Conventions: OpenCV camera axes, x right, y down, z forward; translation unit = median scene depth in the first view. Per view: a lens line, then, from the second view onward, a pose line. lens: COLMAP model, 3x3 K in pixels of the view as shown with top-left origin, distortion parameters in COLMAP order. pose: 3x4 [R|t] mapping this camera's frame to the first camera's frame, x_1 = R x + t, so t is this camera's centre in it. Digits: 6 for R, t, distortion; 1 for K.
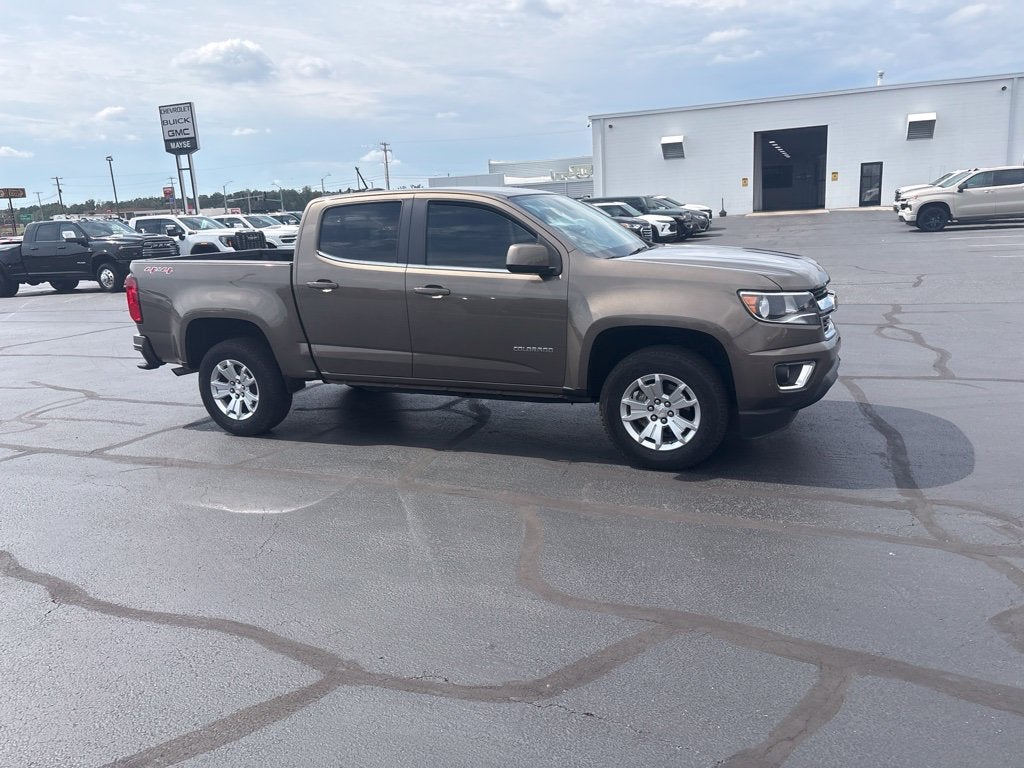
lens RADIAL K [[771.7, 0, 510.3], [0, 771.7, 381.7], [0, 0, 1]] dist [0.041662, -0.036059]
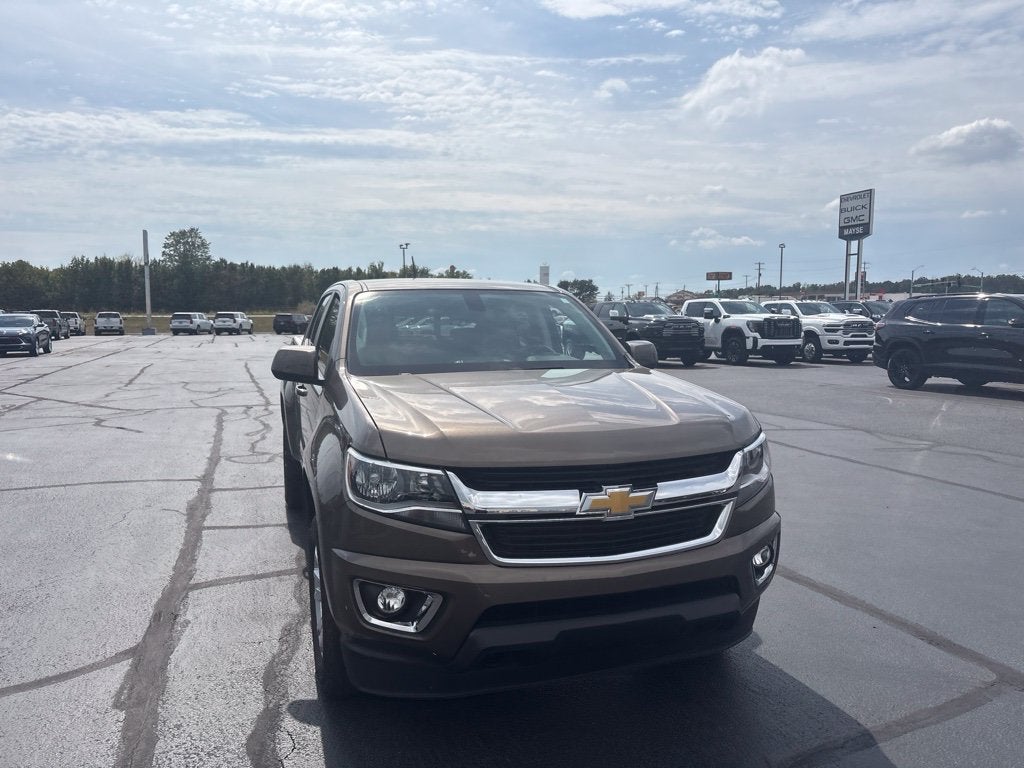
lens RADIAL K [[771.7, 0, 531.5], [0, 771.7, 393.6], [0, 0, 1]] dist [0.041662, -0.036059]
pose [[0.678807, 0.126299, -0.723374, 0.598718], [-0.190410, 0.981678, -0.007281, -0.129242], [0.709200, 0.142680, 0.690418, 0.466056]]
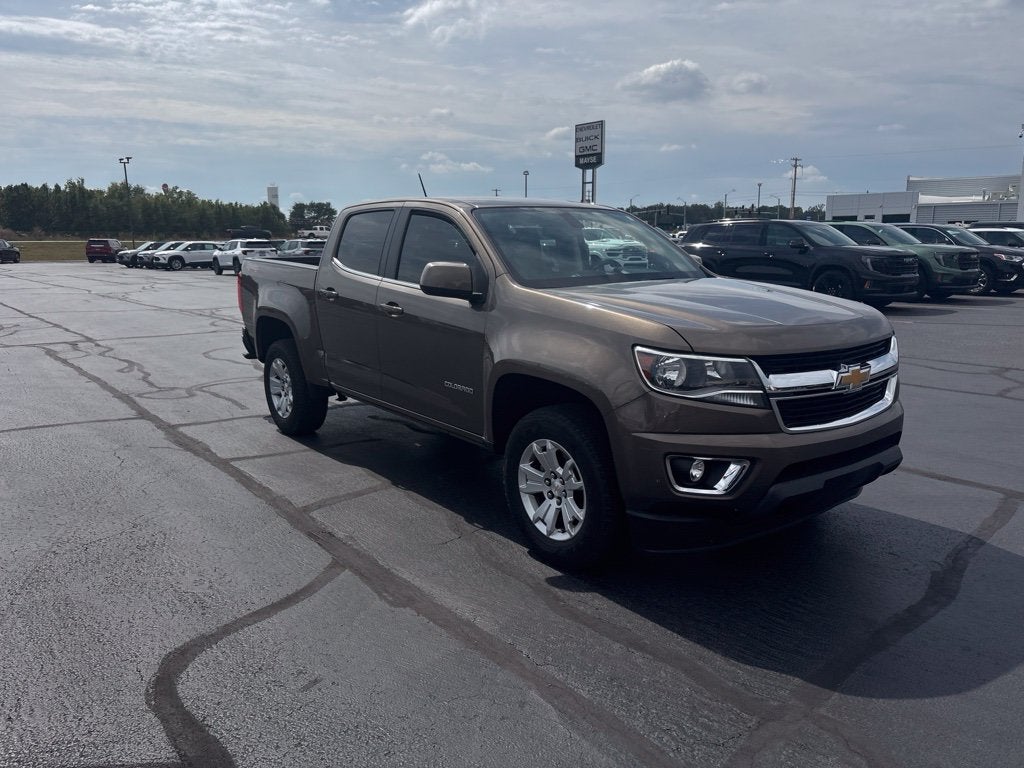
lens RADIAL K [[771.7, 0, 525.1], [0, 771.7, 391.3], [0, 0, 1]] dist [0.041662, -0.036059]
pose [[0.880355, 0.138892, -0.453524, 0.378065], [-0.142196, 0.989470, 0.027004, -0.056014], [0.452499, 0.040716, 0.890835, 0.219713]]
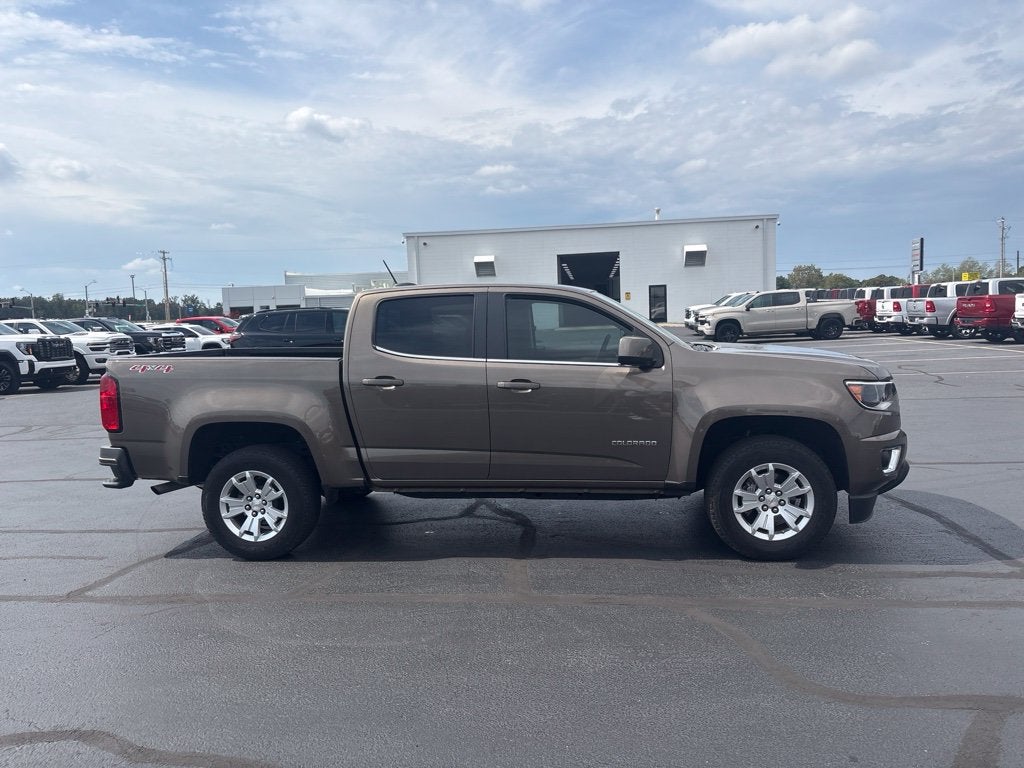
lens RADIAL K [[771.7, 0, 519.2], [0, 771.7, 383.7], [0, 0, 1]] dist [0.041662, -0.036059]
pose [[0.959640, -0.008103, 0.281113, -0.300376], [0.047716, 0.989783, -0.134359, 0.005618], [-0.277152, 0.142350, 0.950223, 0.085627]]
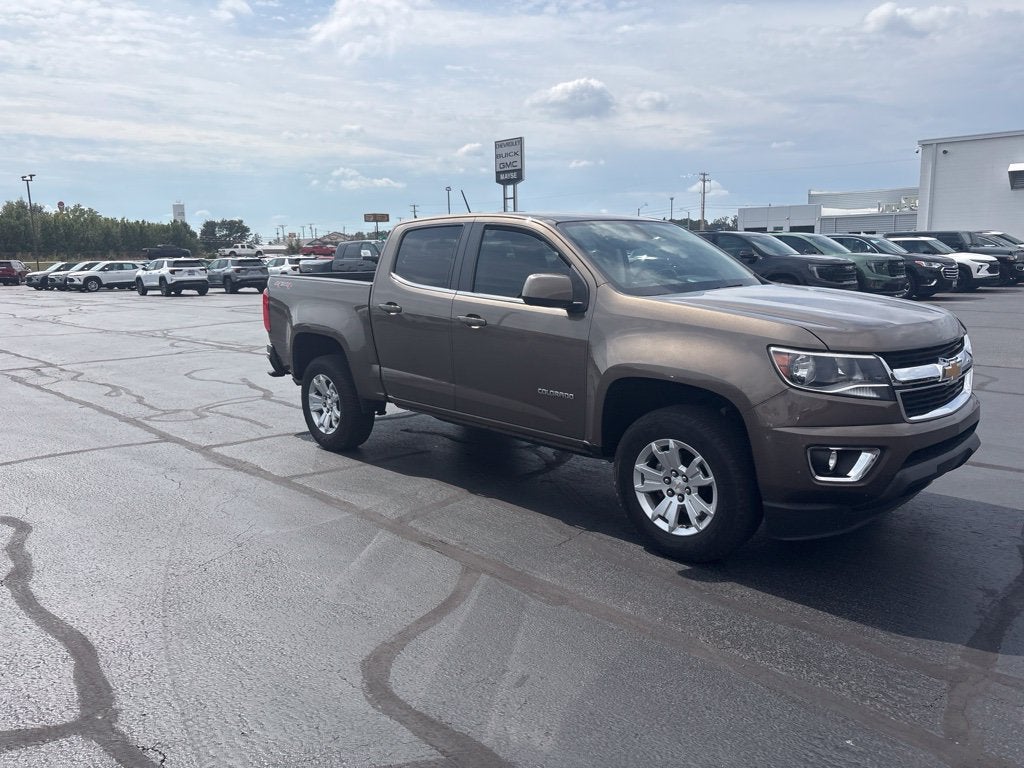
lens RADIAL K [[771.7, 0, 524.6], [0, 771.7, 382.9], [0, 0, 1]] dist [0.041662, -0.036059]
pose [[0.926629, 0.096609, -0.363354, 0.248034], [-0.109205, 0.993917, -0.014233, -0.030261], [0.359769, 0.052869, 0.931542, 0.133521]]
